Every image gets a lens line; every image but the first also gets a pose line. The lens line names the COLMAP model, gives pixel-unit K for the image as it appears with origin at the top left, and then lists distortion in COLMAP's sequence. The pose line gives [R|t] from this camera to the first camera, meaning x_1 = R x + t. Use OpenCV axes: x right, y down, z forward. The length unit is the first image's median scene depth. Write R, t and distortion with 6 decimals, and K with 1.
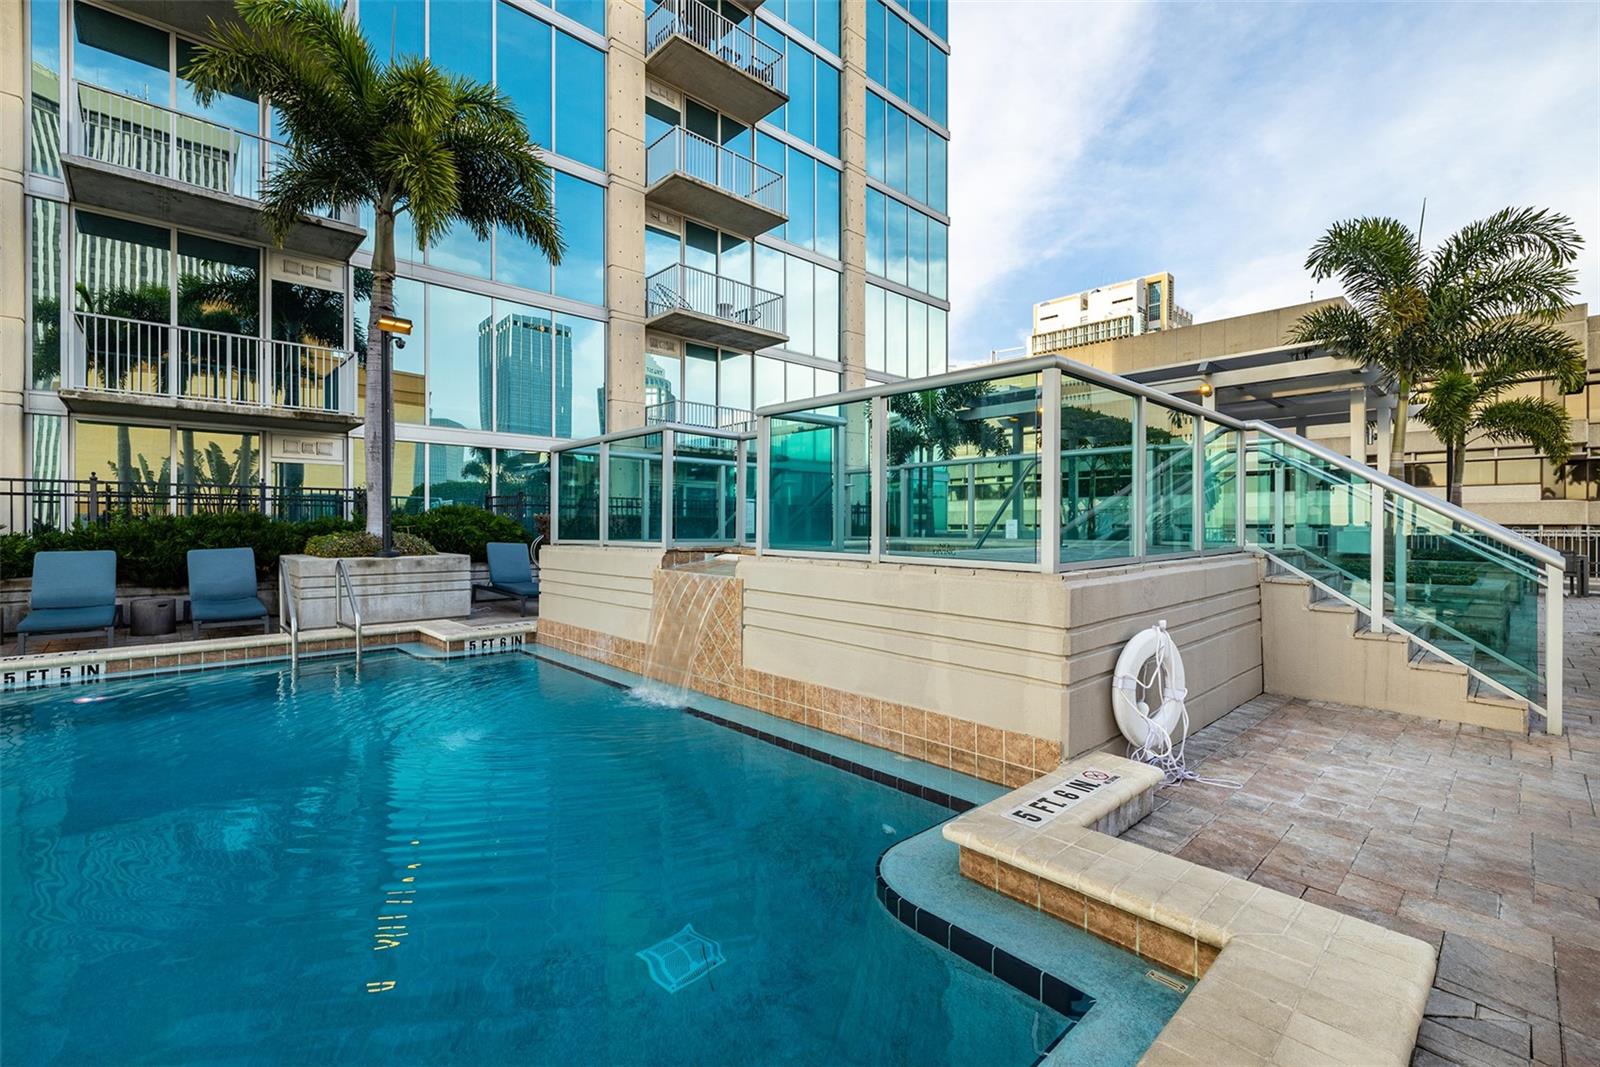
lens RADIAL K [[685.0, 0, 782.9], [0, 685.0, 523.6], [0, 0, 1]] dist [0.002657, -0.000694]
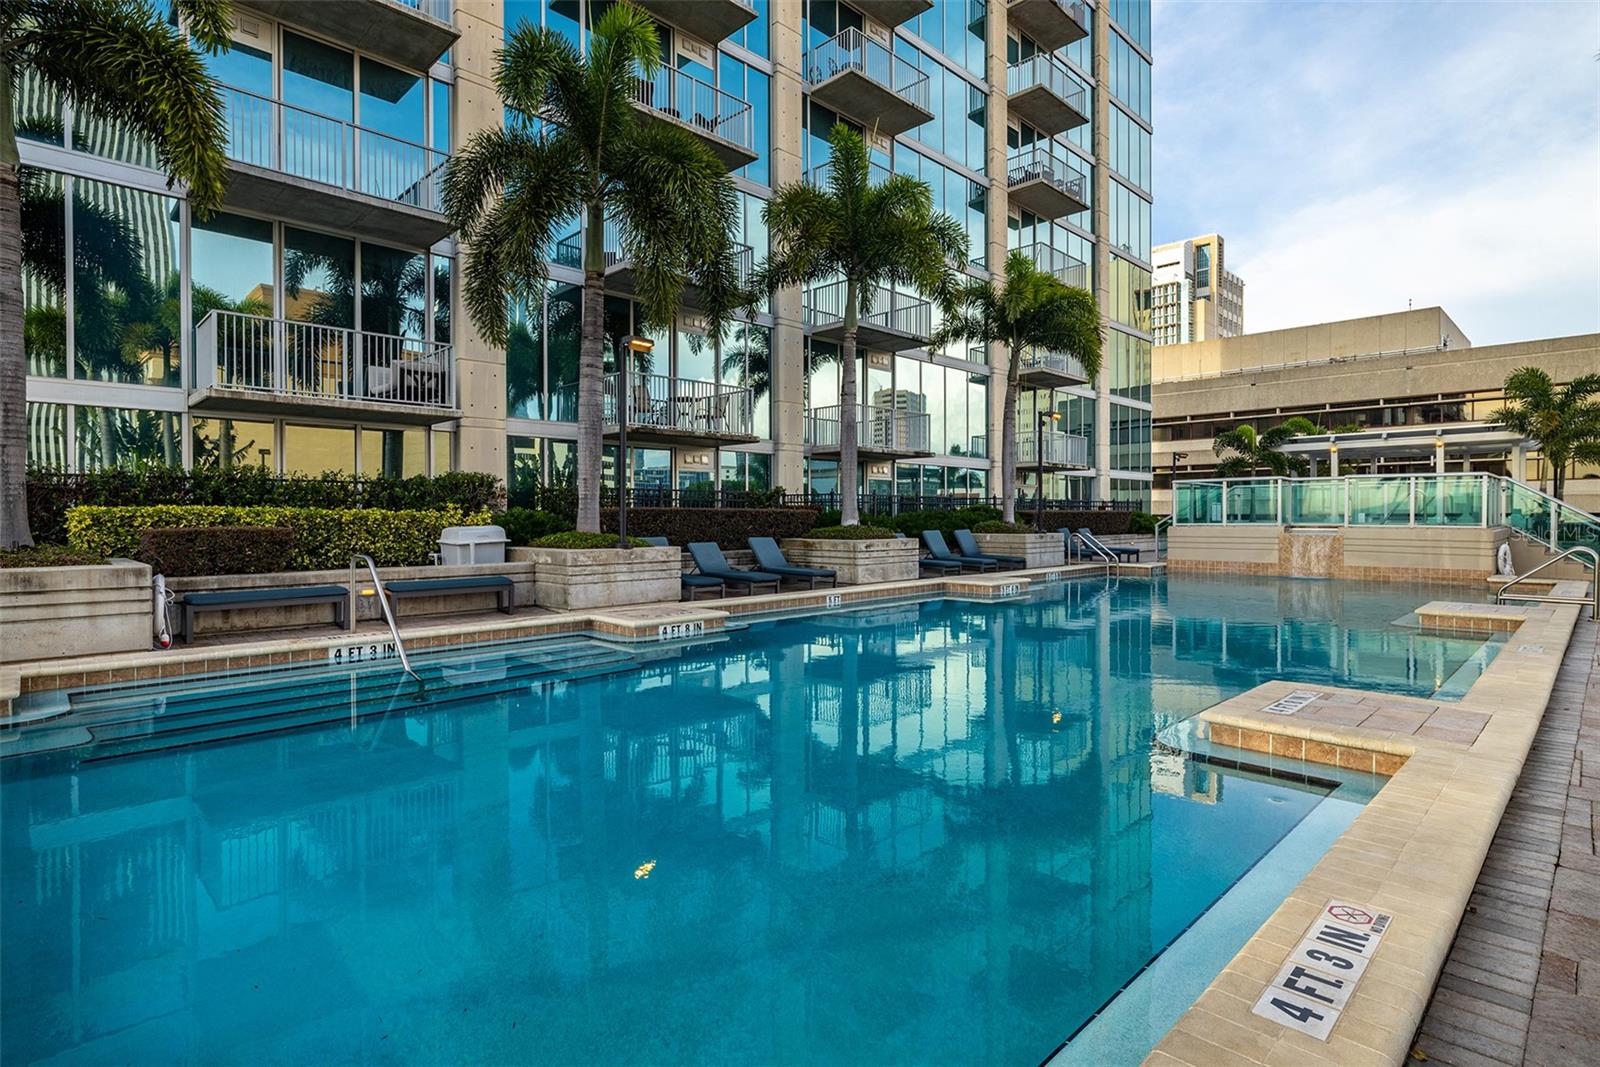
lens RADIAL K [[799.7, 0, 794.6], [0, 799.7, 513.9], [0, 0, 1]] dist [-0.003154, -0.000796]
pose [[0.999439, -0.005572, 0.033025, -0.271301], [0.005660, 0.999981, -0.002577, -0.001481], [-0.033010, 0.002762, 0.999451, -0.250493]]
